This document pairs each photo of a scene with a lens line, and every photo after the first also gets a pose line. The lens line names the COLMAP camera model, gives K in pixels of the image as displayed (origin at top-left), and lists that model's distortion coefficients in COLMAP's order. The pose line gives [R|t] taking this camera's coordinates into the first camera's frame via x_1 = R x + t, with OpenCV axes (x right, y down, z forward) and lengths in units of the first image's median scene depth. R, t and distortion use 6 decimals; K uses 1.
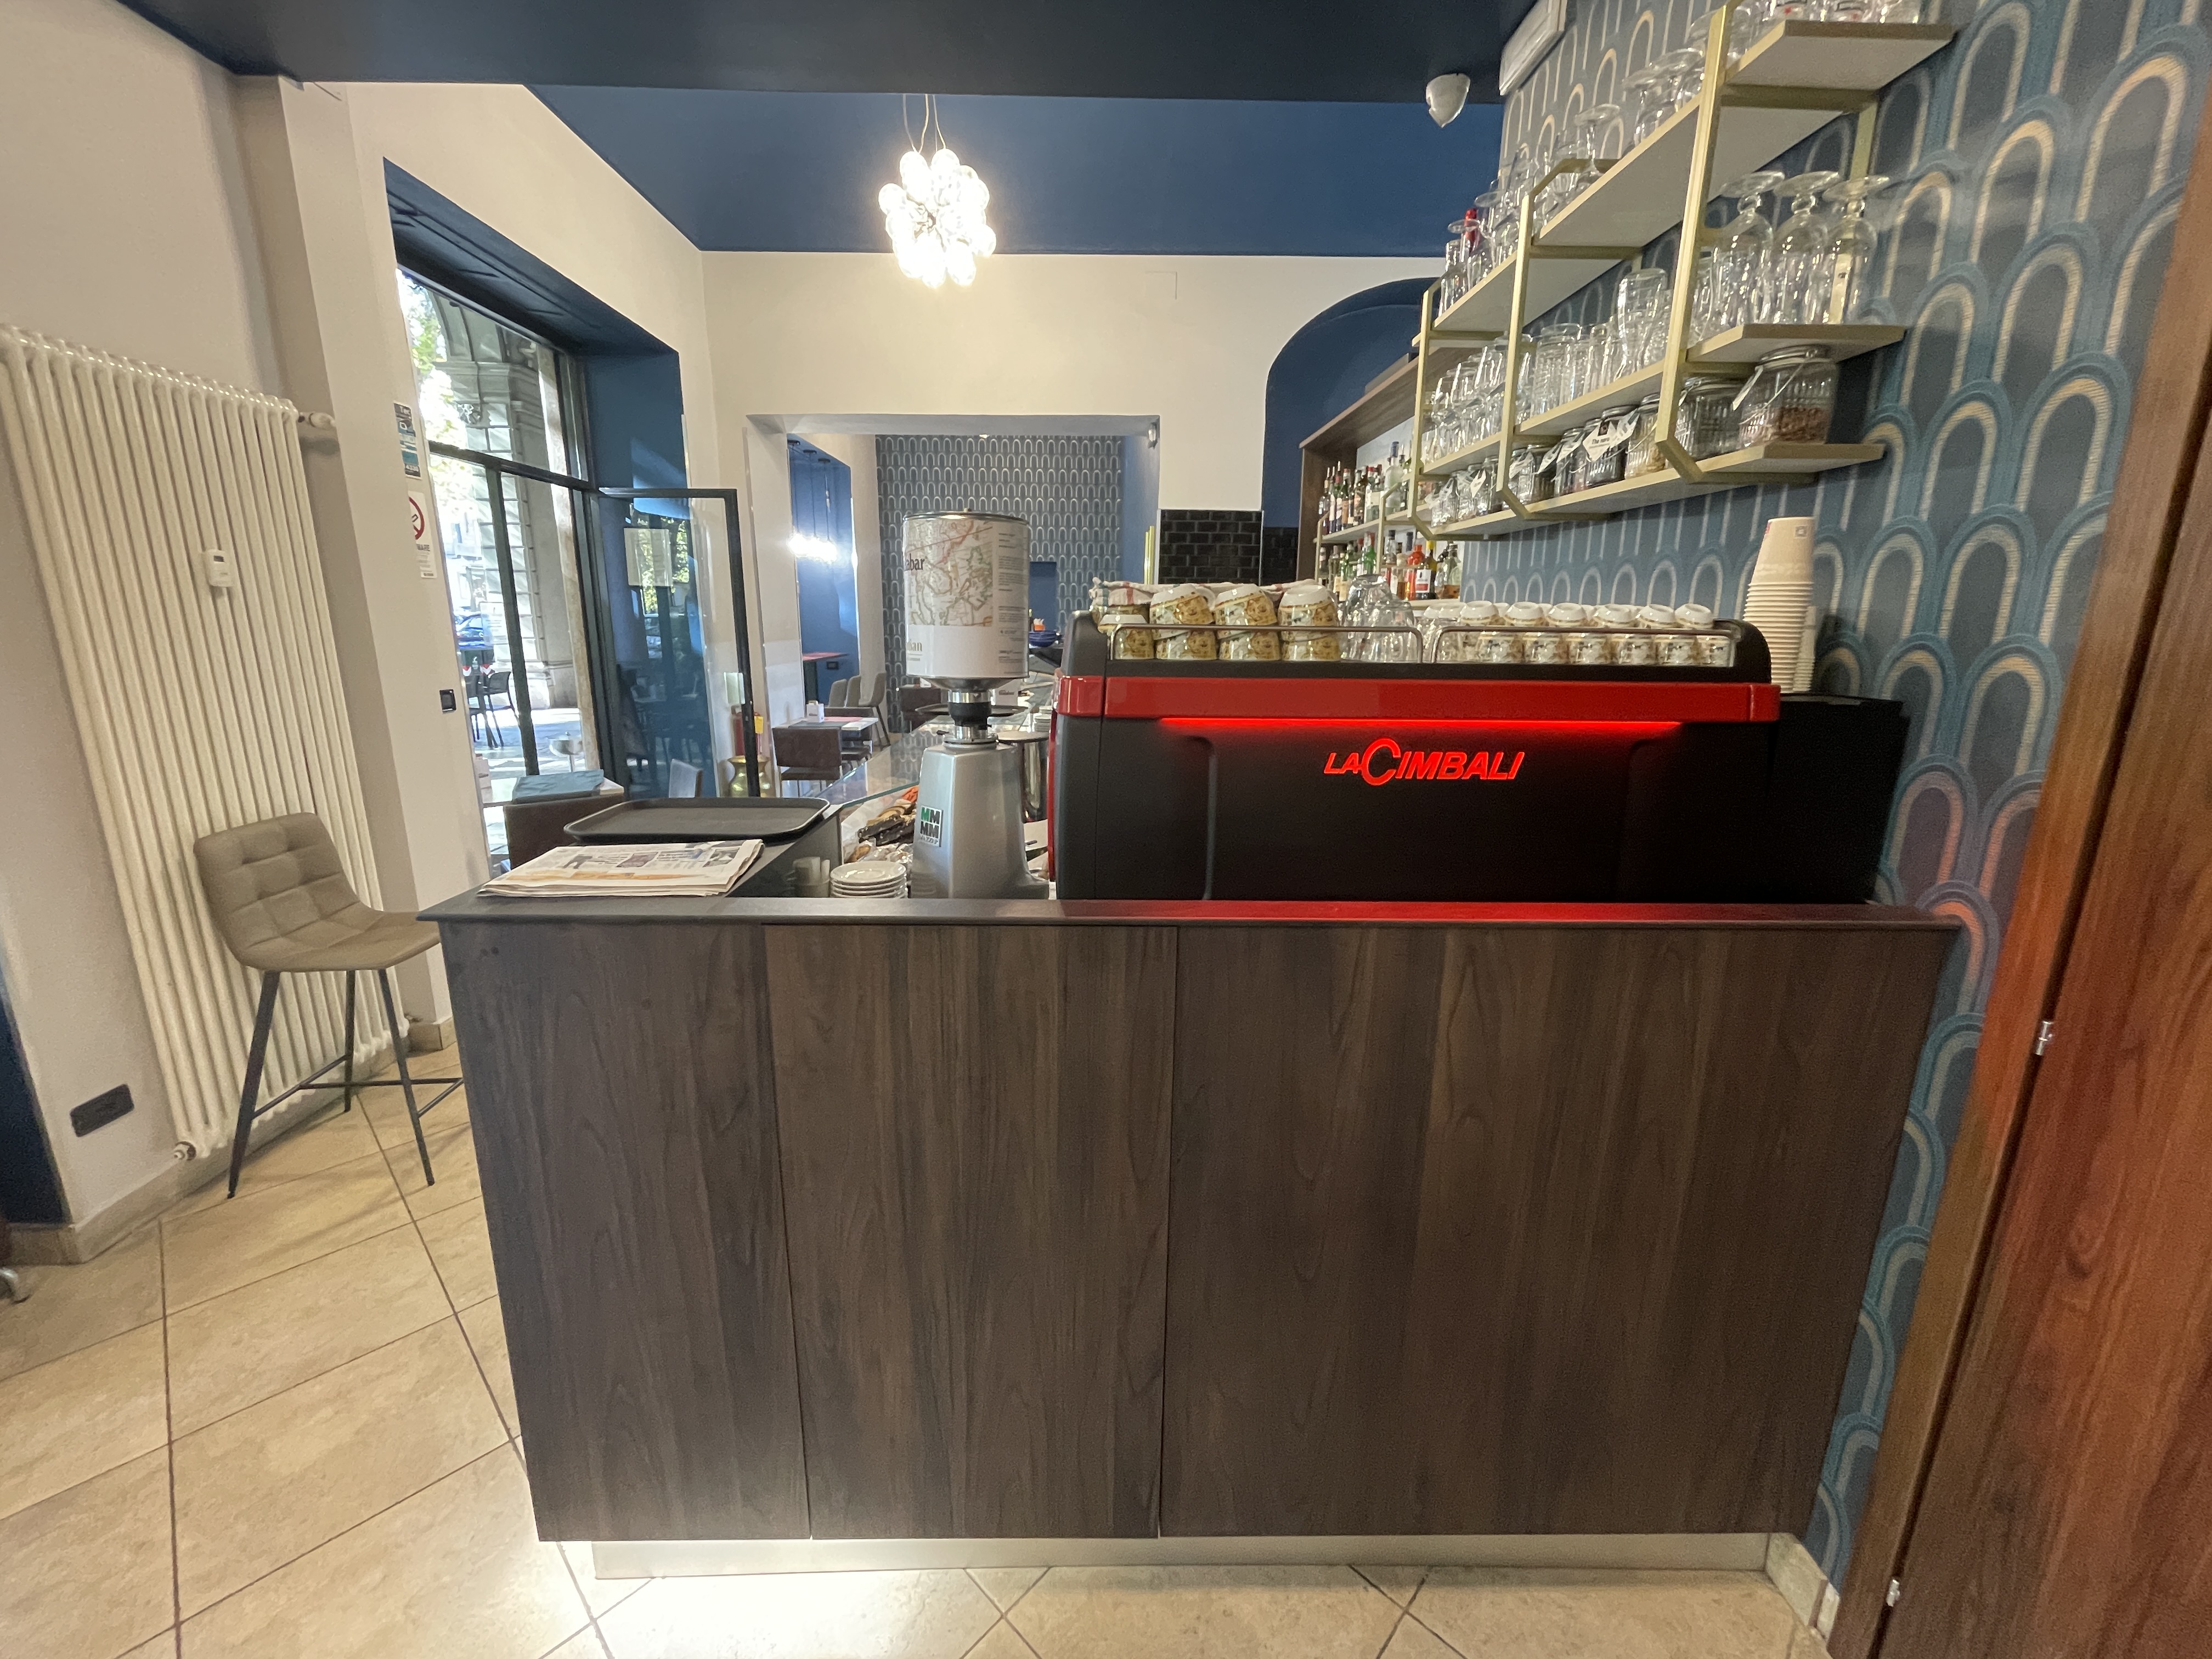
lens RADIAL K [[893.3, 0, 1098.6], [0, 893.3, 828.4], [0, 0, 1]] dist [-0.008787, -0.000644]
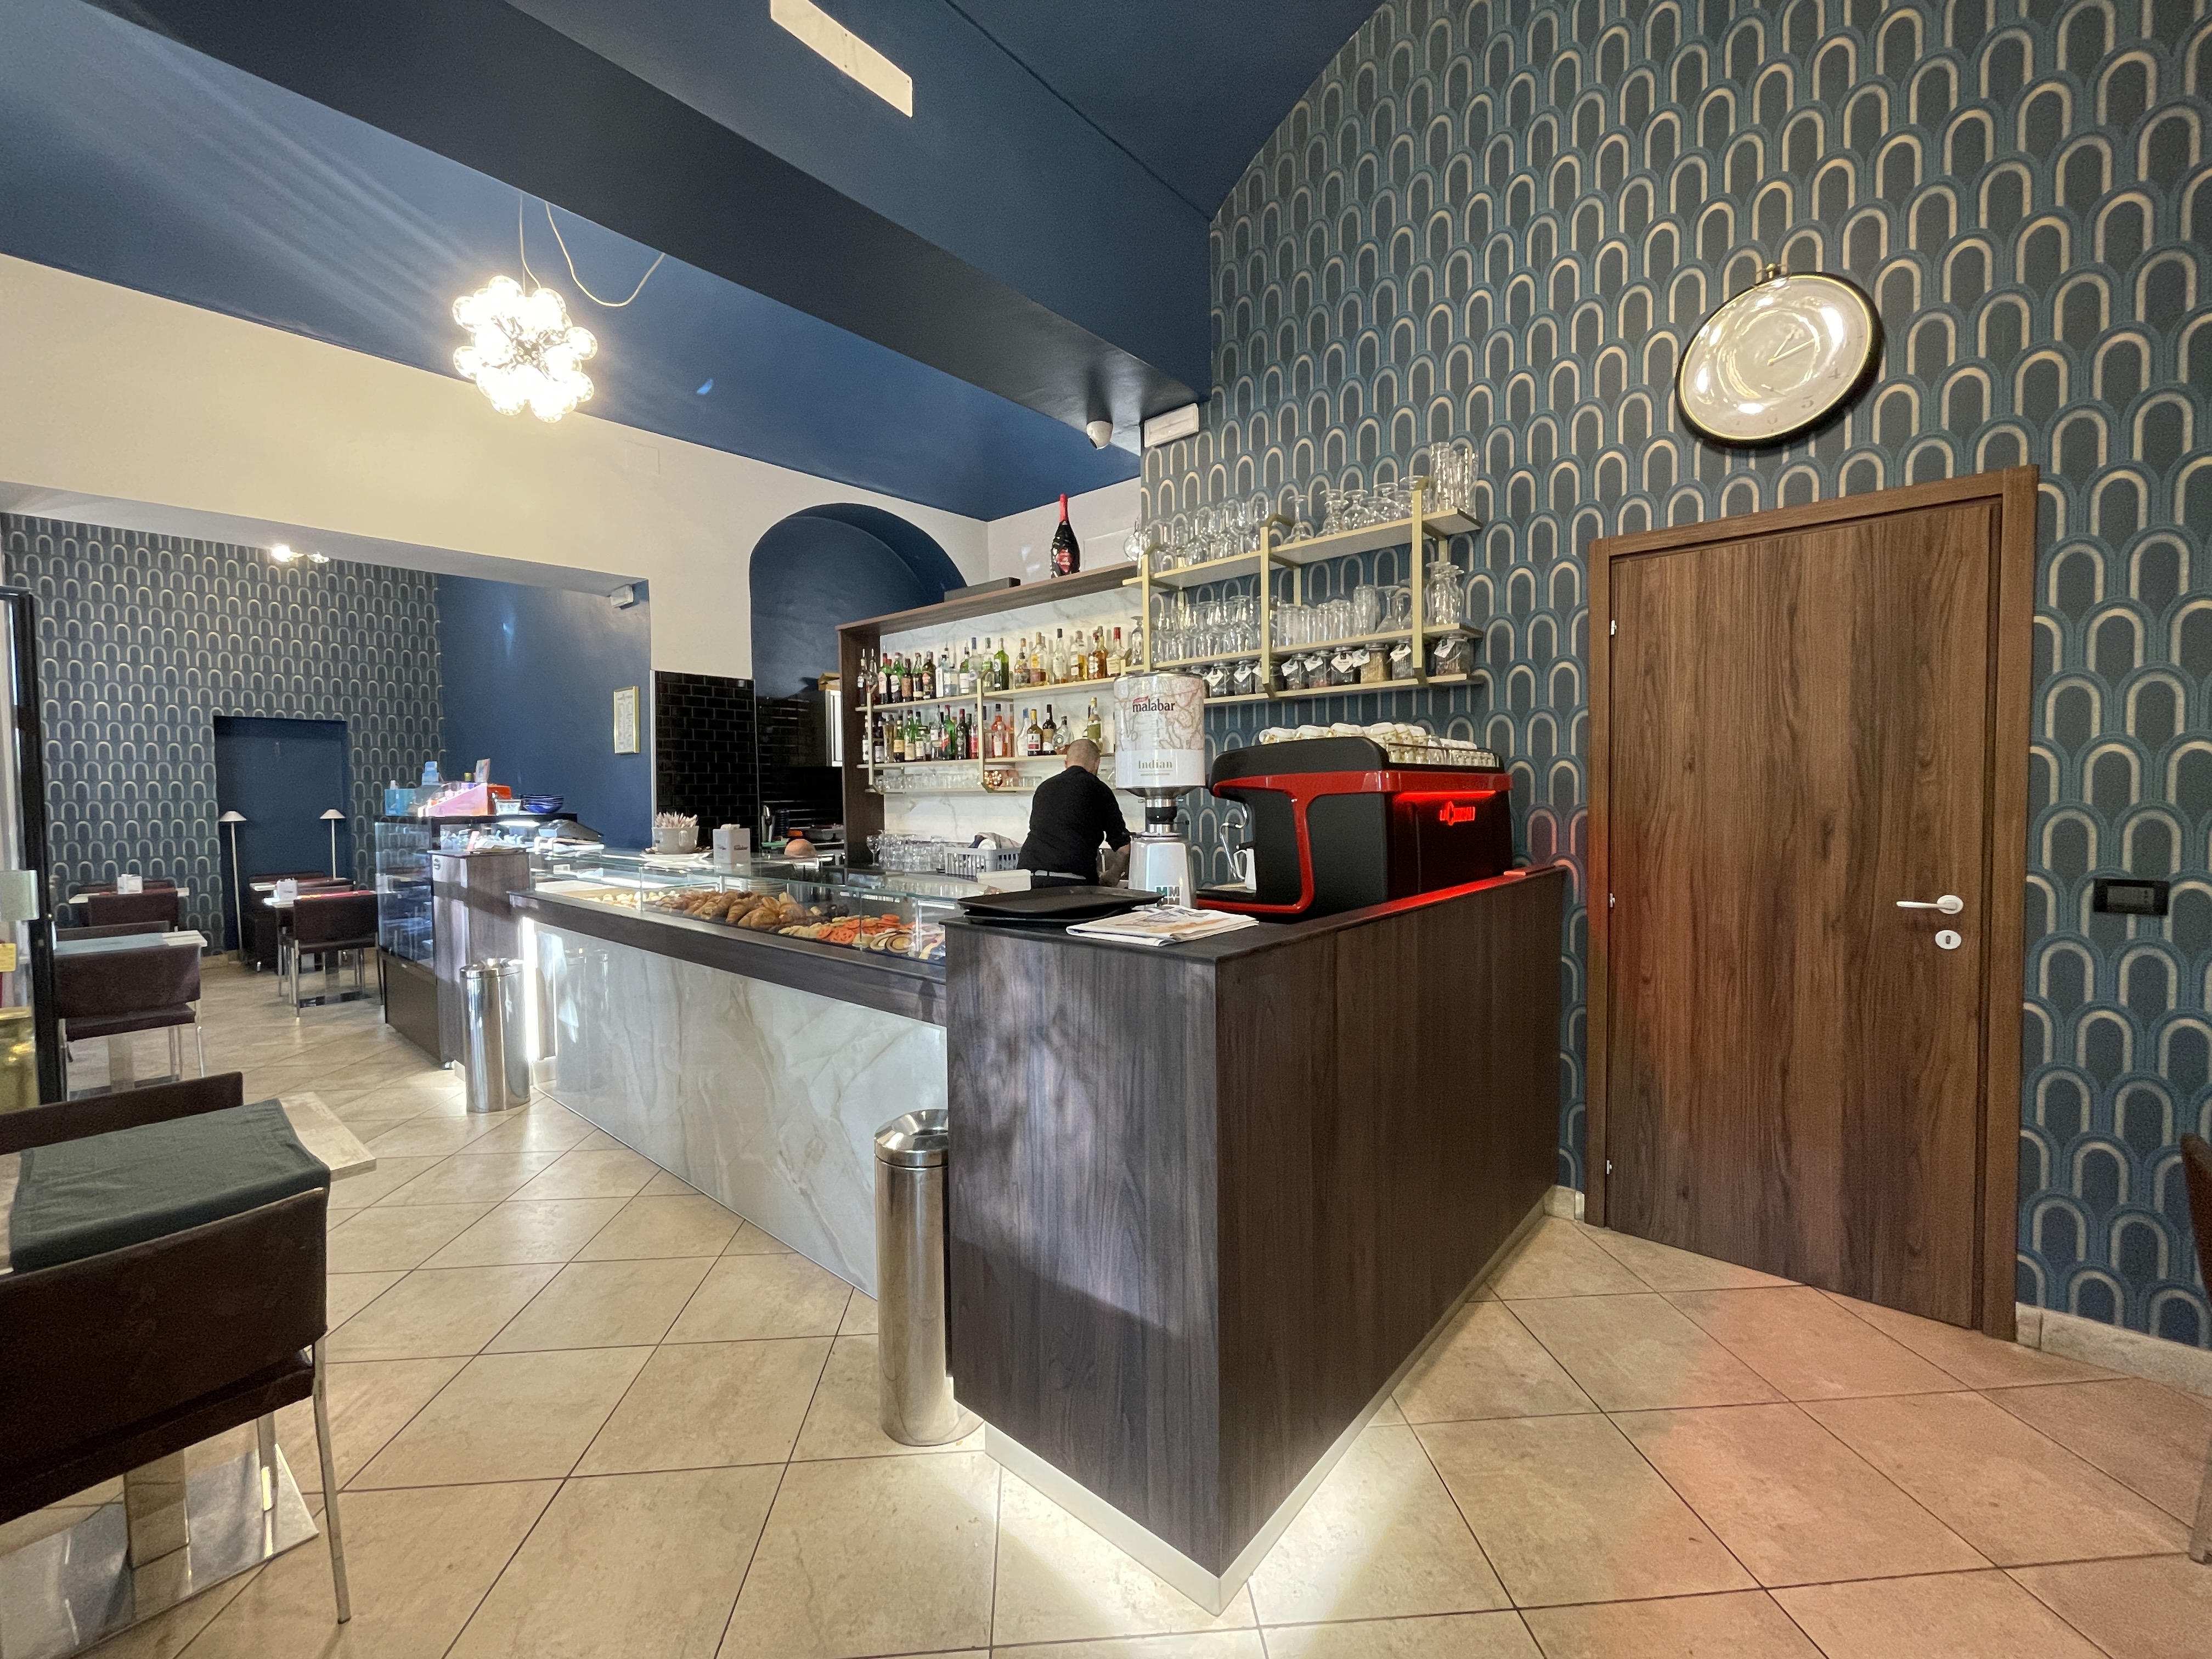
lens RADIAL K [[893.3, 0, 1098.3], [0, 893.3, 830.9], [0, 0, 1]] dist [-0.008787, -0.000644]
pose [[0.674518, -0.048924, 0.736636, -1.444593], [0.187455, 0.976450, -0.106796, 0.023790], [-0.714063, 0.210121, 0.667804, 0.210368]]
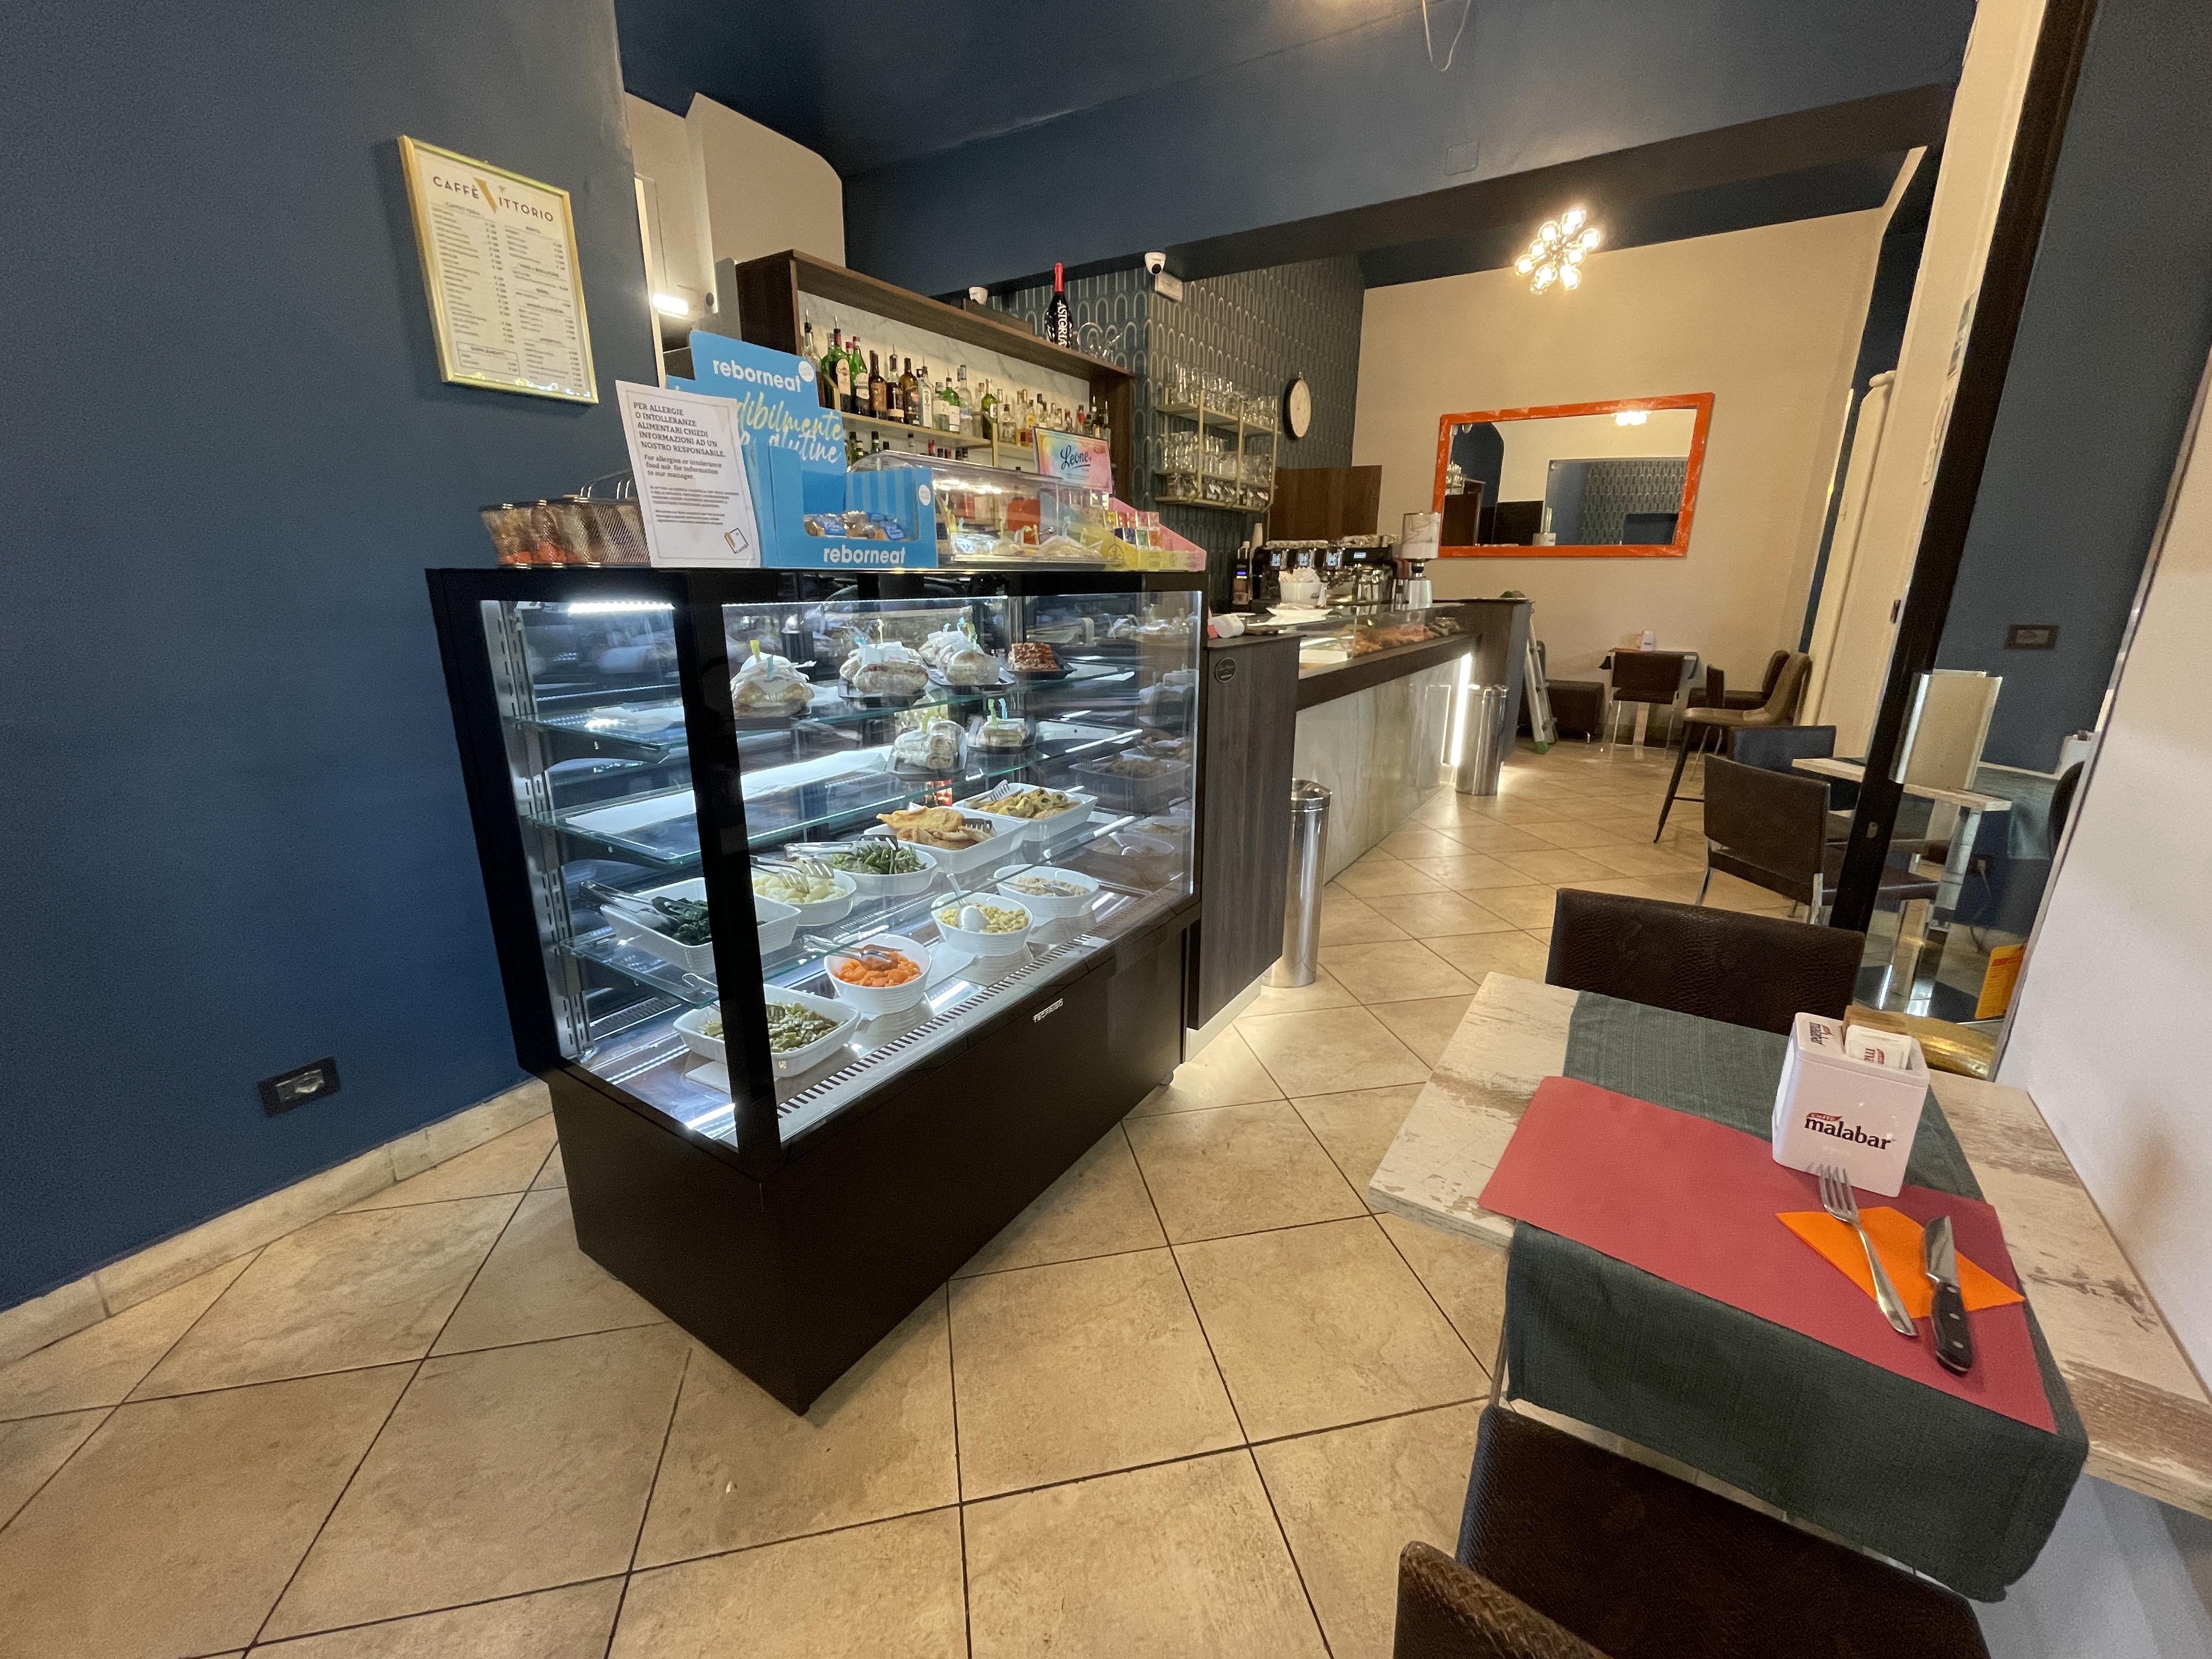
lens RADIAL K [[893.3, 0, 1099.3], [0, 893.3, 826.2], [0, 0, 1]] dist [-0.008787, -0.000644]
pose [[-0.827902, -0.157043, 0.538439, -1.336626], [0.122583, 0.886128, 0.446935, -1.080700], [-0.547313, 0.436022, -0.714376, 5.185928]]
